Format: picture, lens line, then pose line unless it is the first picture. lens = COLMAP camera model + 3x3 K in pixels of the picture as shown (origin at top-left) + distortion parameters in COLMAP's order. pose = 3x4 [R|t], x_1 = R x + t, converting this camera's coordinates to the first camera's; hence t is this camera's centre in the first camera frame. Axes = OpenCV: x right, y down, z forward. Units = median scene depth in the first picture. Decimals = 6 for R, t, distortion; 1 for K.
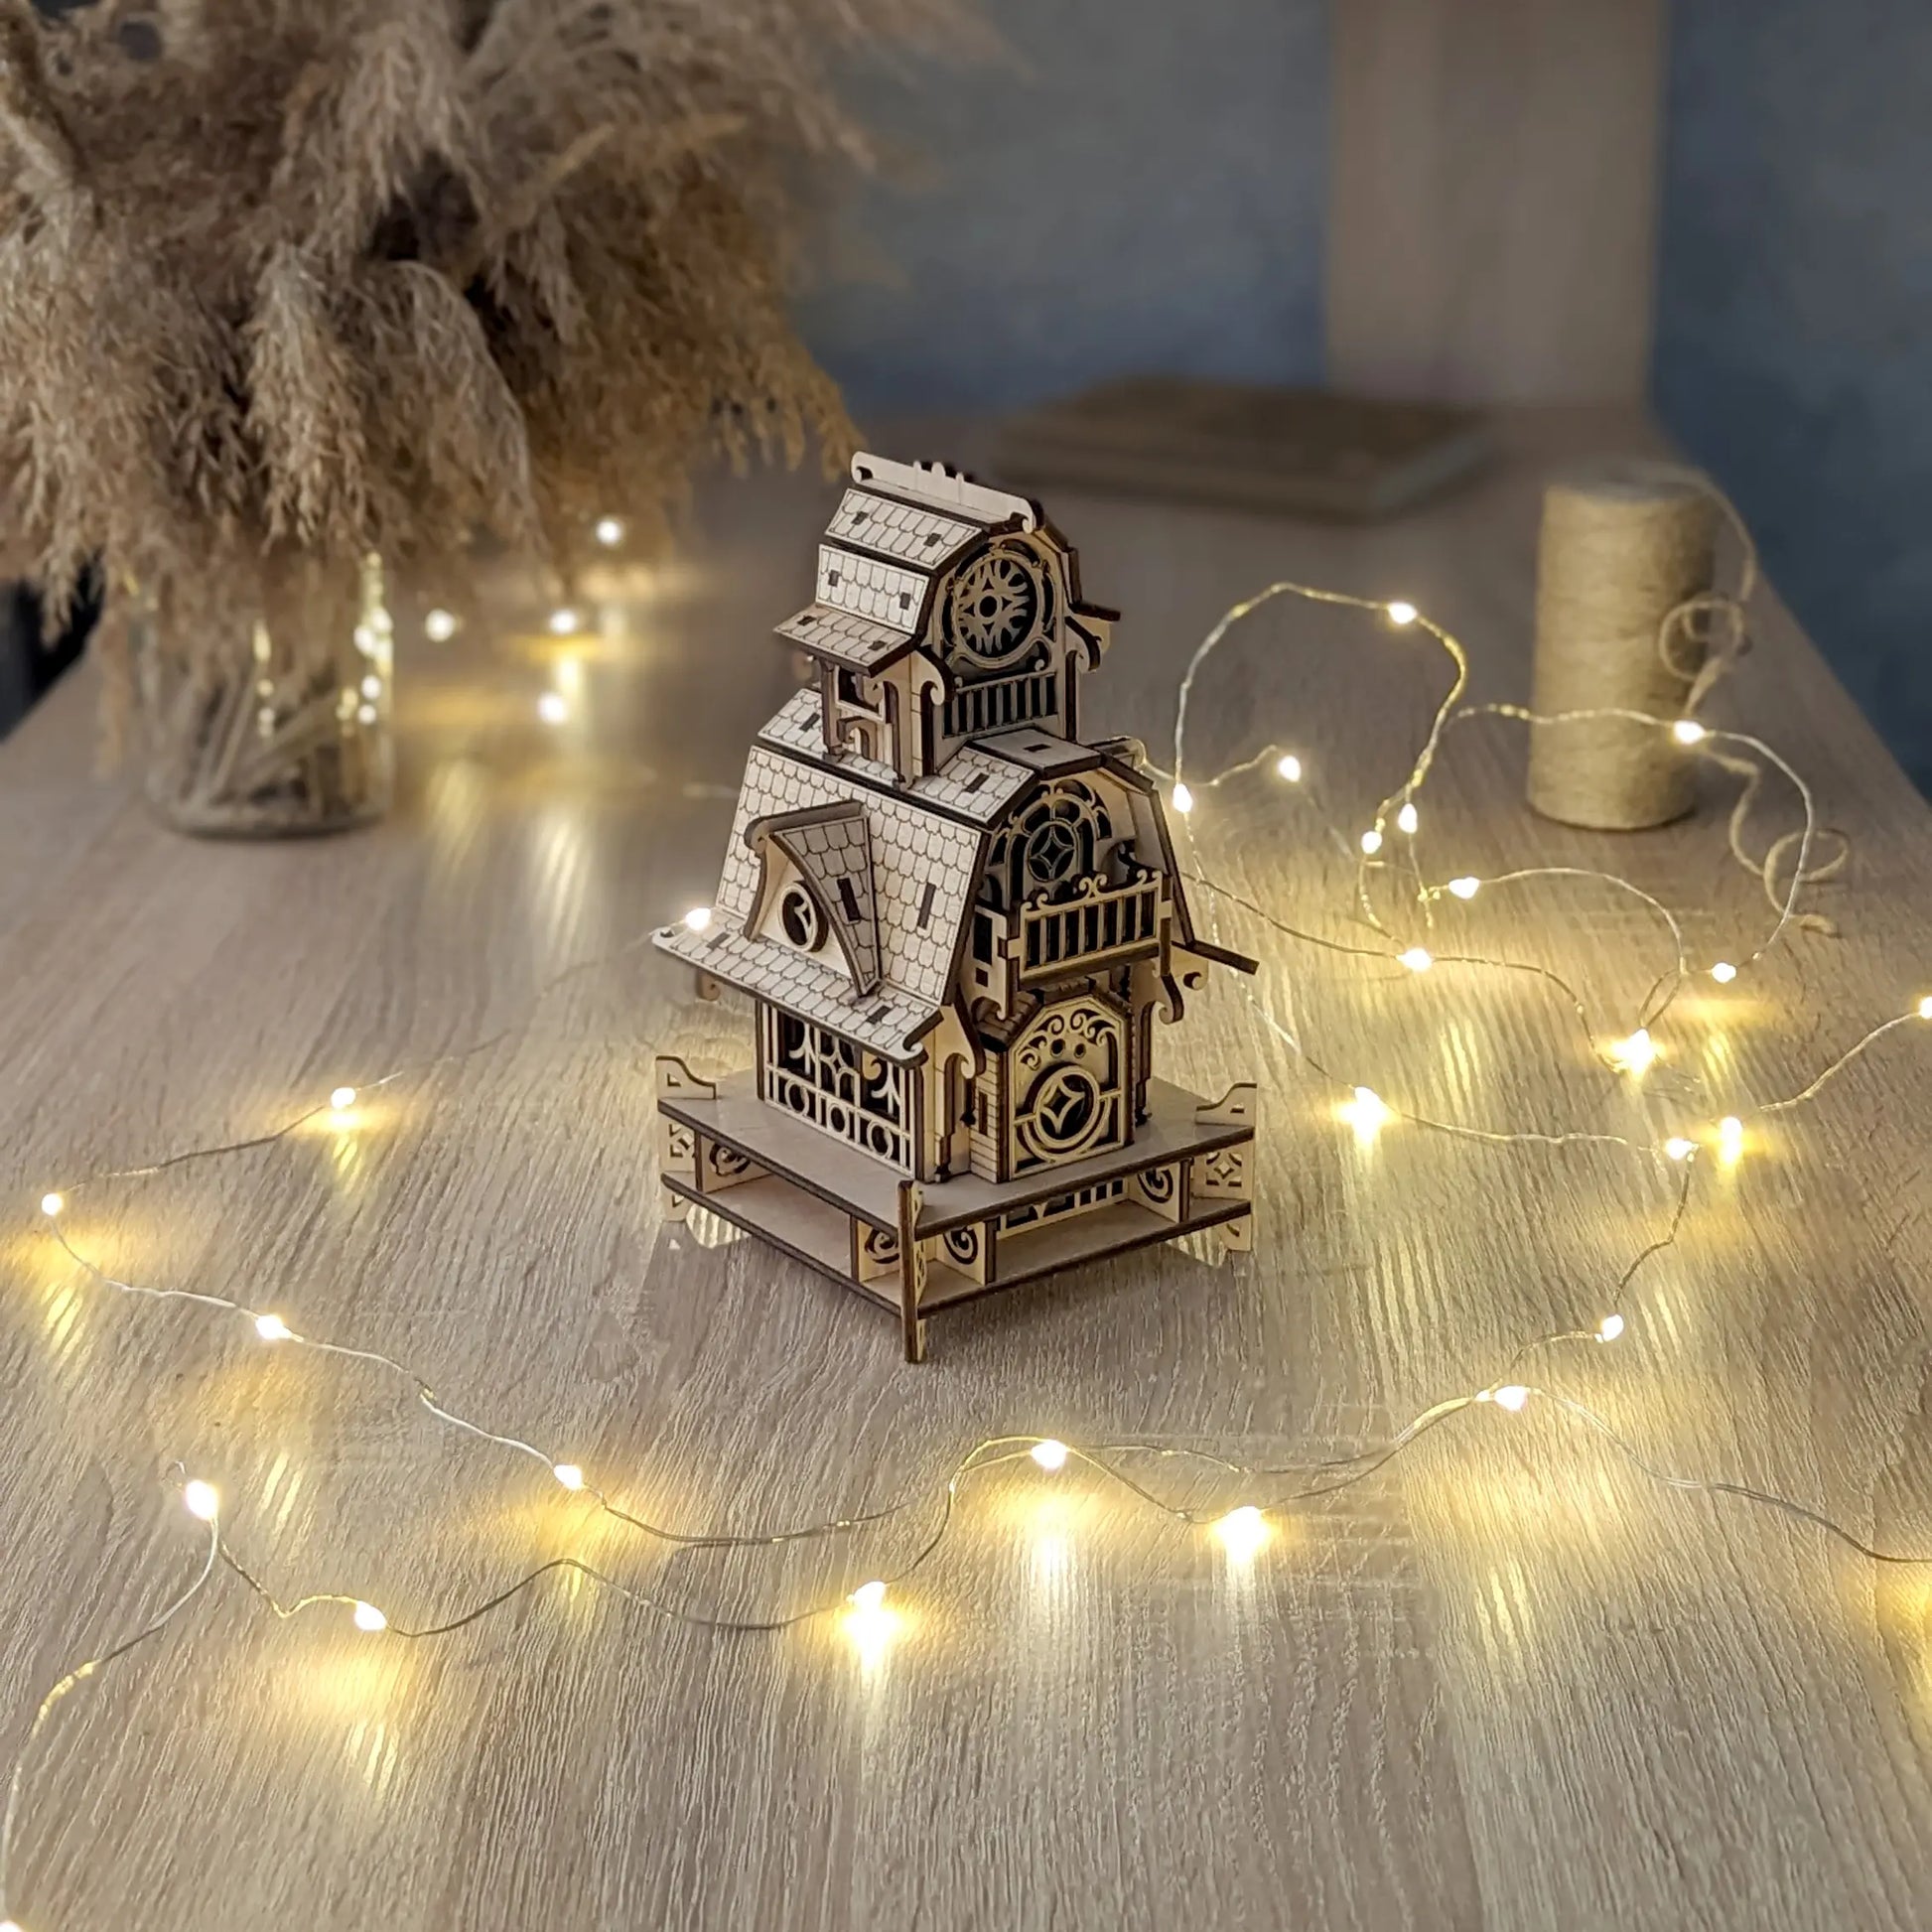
lens RADIAL K [[3773.4, 0, 1034.9], [0, 3773.4, 992.2], [0, 0, 1]] dist [0.139304, -0.683496]
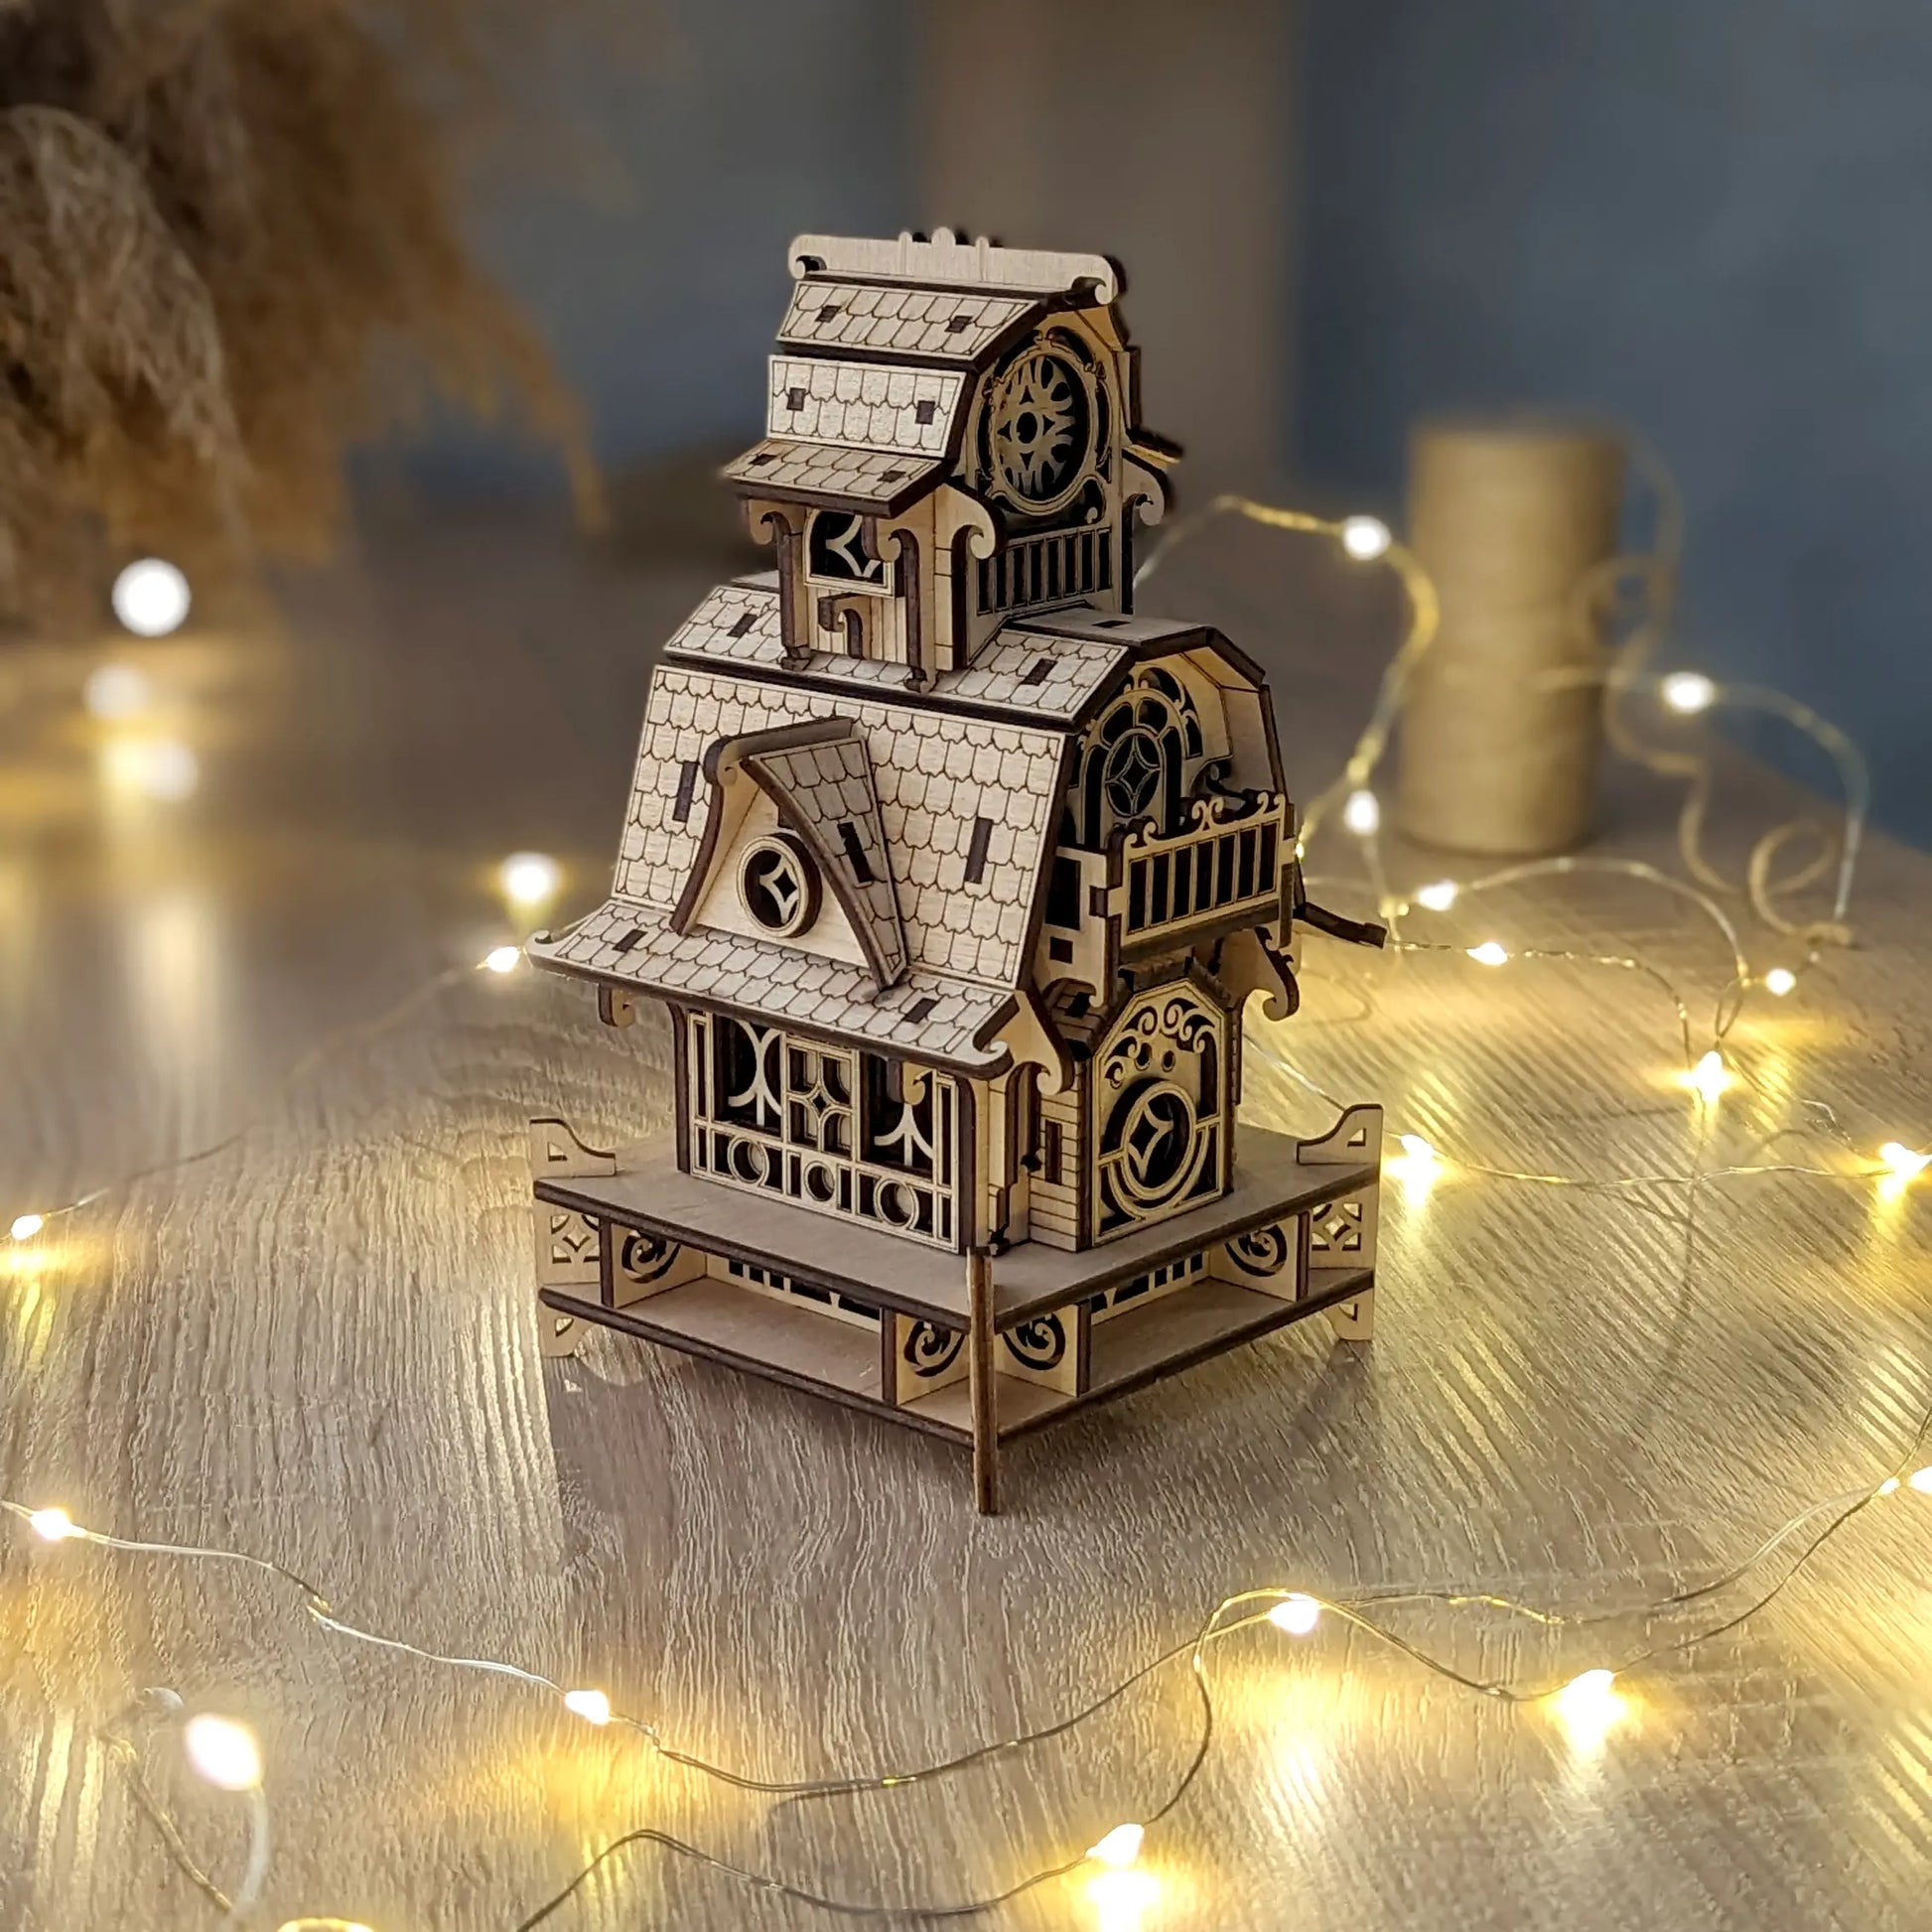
lens RADIAL K [[3743.4, 0, 966.5], [0, 3743.4, 1070.6], [0, 0, 1]] dist [0.215950, -1.342718]
pose [[0.982803, -0.052734, 0.176967, -0.152348], [0.062474, 0.996797, -0.049922, 0.050846], [-0.173768, 0.060119, 0.982950, 0.319673]]
